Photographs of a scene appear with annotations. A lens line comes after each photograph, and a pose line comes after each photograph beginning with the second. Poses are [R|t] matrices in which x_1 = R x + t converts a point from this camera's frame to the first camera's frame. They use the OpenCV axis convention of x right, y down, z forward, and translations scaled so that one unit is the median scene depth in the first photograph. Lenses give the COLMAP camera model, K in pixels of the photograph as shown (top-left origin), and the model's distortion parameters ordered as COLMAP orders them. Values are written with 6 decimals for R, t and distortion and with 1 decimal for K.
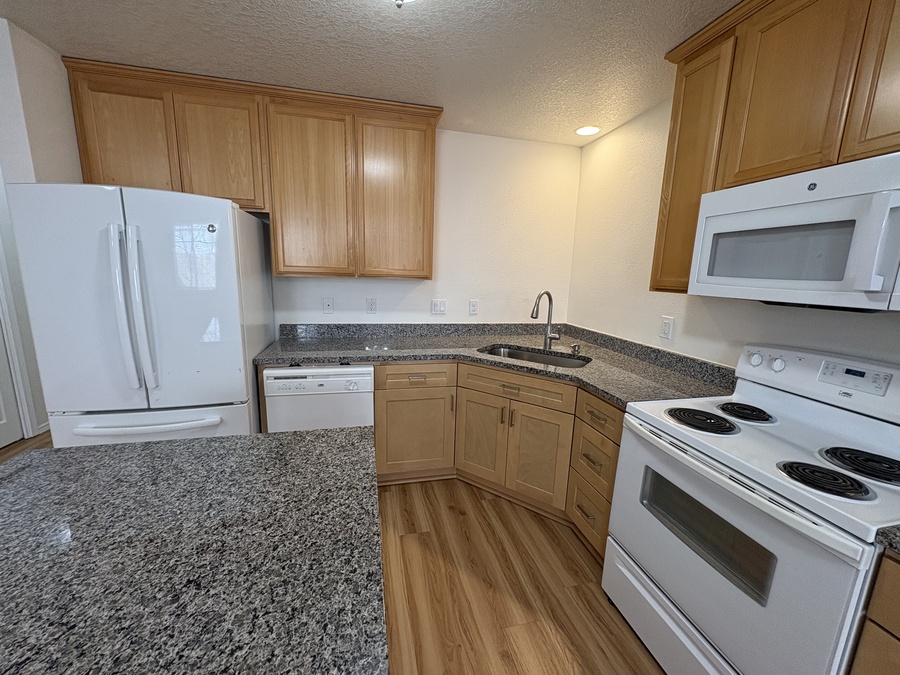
lens RADIAL K [[358.4, 0, 449.7], [0, 358.4, 337.2], [0, 0, 1]] dist [0.000979, -0.000237]
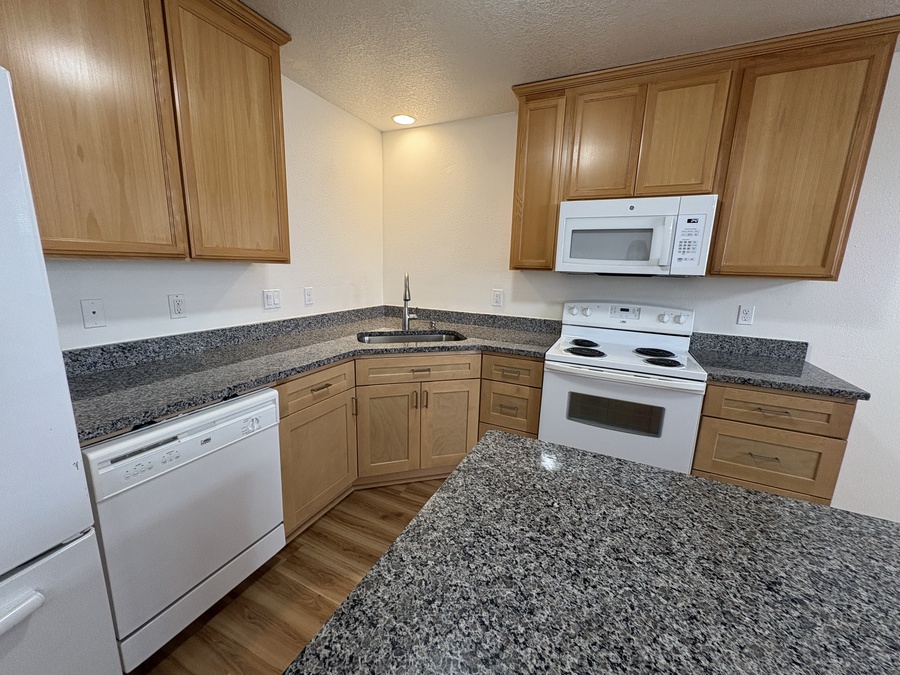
lens RADIAL K [[358.4, 0, 449.8], [0, 358.4, 337.0], [0, 0, 1]] dist [0.000979, -0.000237]
pose [[0.628381, -0.165985, 0.759991, -0.532687], [0.133023, 0.985509, 0.105251, -0.047711], [-0.766448, 0.034958, 0.641354, 0.294688]]
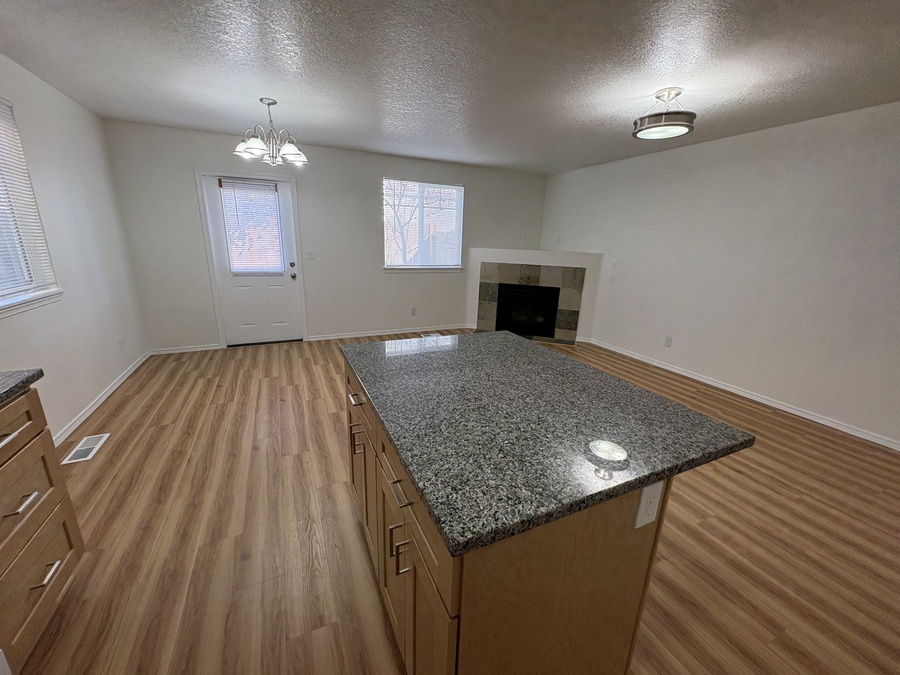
lens RADIAL K [[358.4, 0, 449.8], [0, 358.4, 337.9], [0, 0, 1]] dist [0.000979, -0.000237]
pose [[-0.977957, -0.003370, -0.208780, -0.060402], [-0.094974, 0.897635, 0.430386, -0.137373], [0.185958, 0.440728, -0.878168, 0.772658]]
